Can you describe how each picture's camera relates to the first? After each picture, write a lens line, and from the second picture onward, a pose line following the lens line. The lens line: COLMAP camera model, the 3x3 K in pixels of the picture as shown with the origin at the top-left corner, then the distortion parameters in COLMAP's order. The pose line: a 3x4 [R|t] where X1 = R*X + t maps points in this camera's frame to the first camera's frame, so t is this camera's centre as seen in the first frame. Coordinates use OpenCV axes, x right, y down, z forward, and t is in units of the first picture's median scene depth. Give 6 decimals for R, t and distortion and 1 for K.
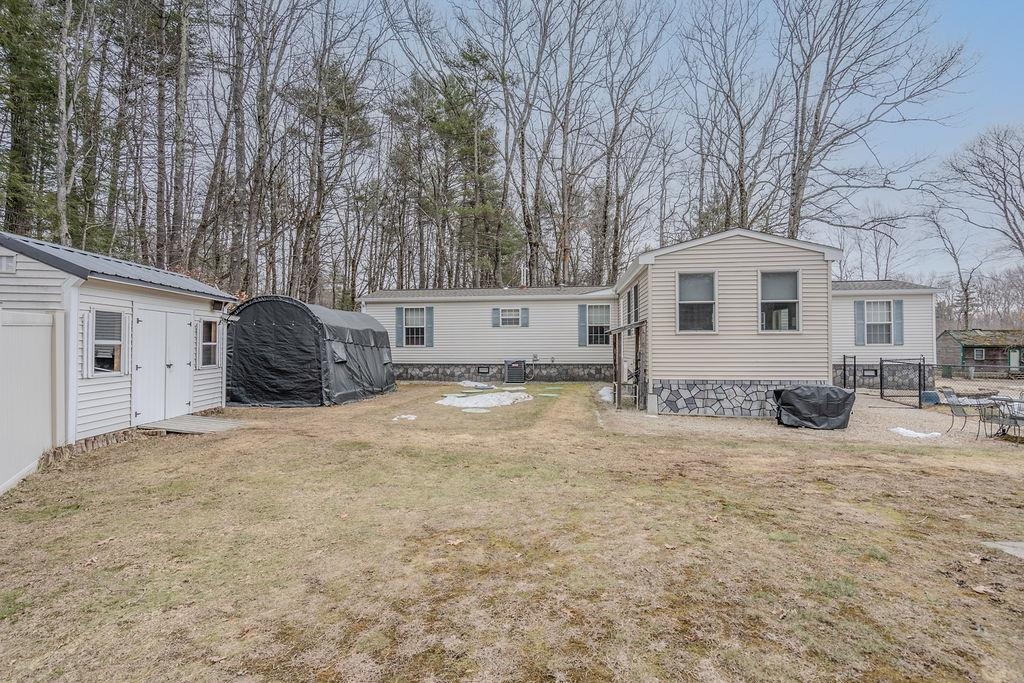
lens RADIAL K [[469.8, 0, 512.0], [0, 469.8, 341.5], [0, 0, 1]] dist [0.001718, 0.000497]
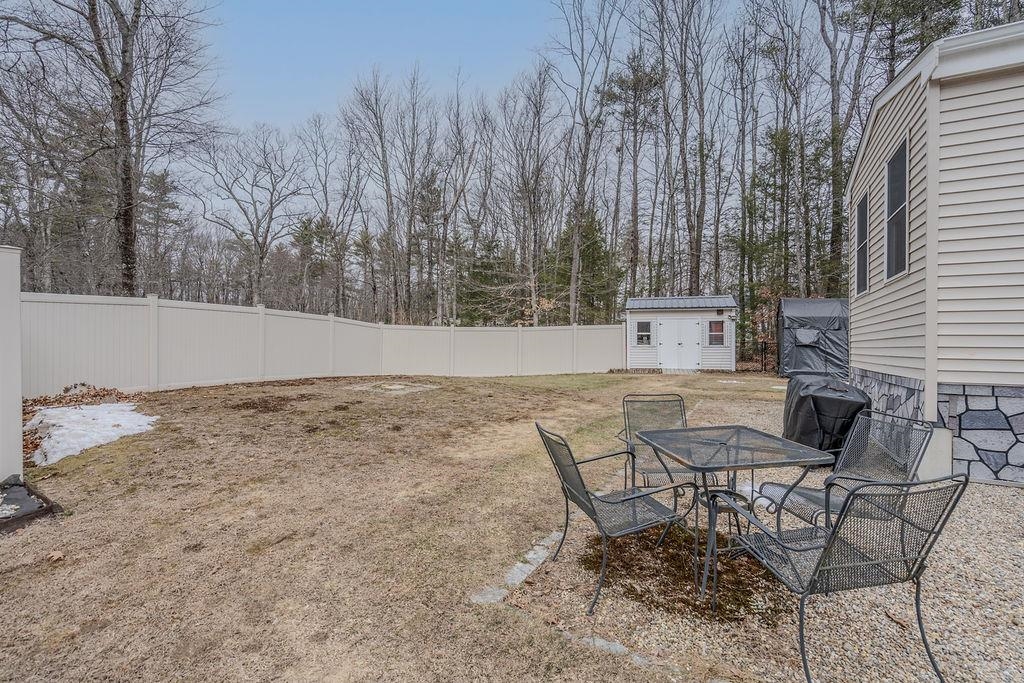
lens RADIAL K [[457.0, 0, 503.8], [0, 457.0, 347.3], [0, 0, 1]] dist [-0.002108, -0.000161]
pose [[-0.383723, 0.000226, -0.923448, 0.769273], [0.006002, 0.999979, -0.002250, 0.034290], [0.923429, -0.006406, -0.383717, 0.536941]]
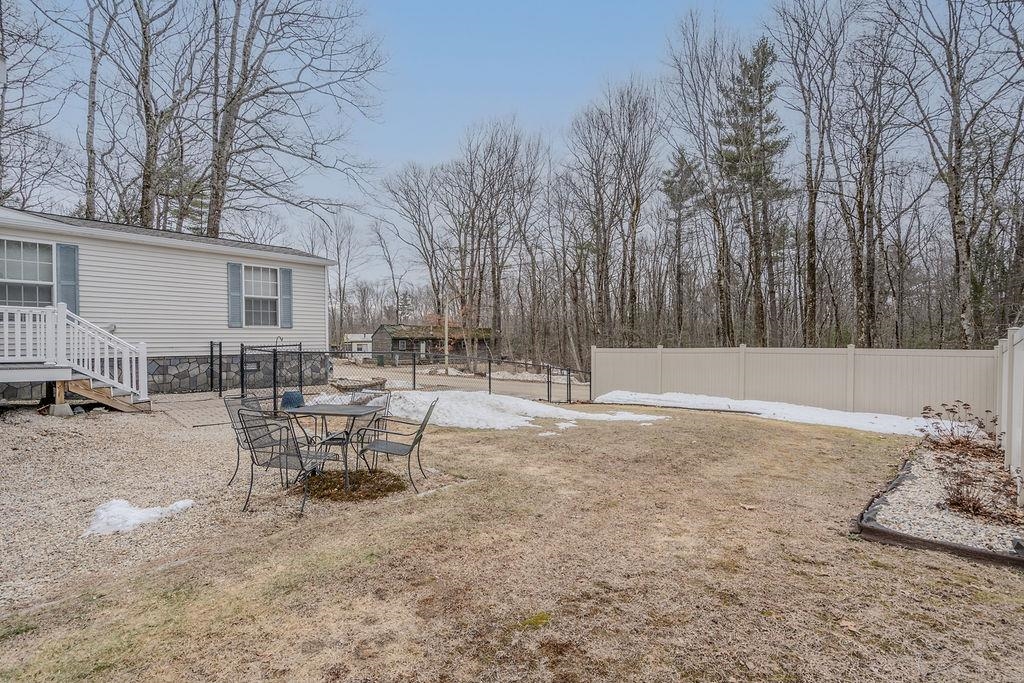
lens RADIAL K [[457.0, 0, 503.8], [0, 457.0, 347.3], [0, 0, 1]] dist [-0.002108, -0.000161]
pose [[0.564780, -0.011917, 0.825156, 0.411337], [-0.006537, 0.999800, 0.018913, 0.022064], [-0.825216, -0.016075, 0.564589, 0.294788]]
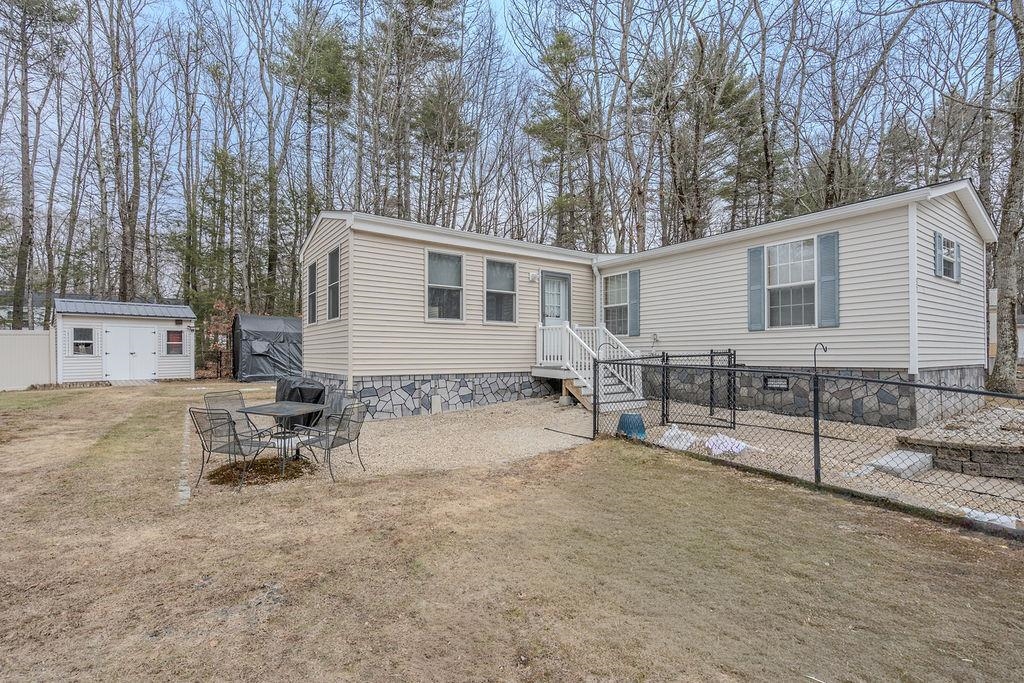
lens RADIAL K [[479.9, 0, 512.0], [0, 479.9, 341.5], [0, 0, 1]] dist [0.000107, 0.000299]
pose [[0.661289, -0.018812, -0.749895, 0.974621], [0.010534, 0.999820, -0.015792, 0.025900], [0.750057, 0.002544, 0.661368, 0.435906]]
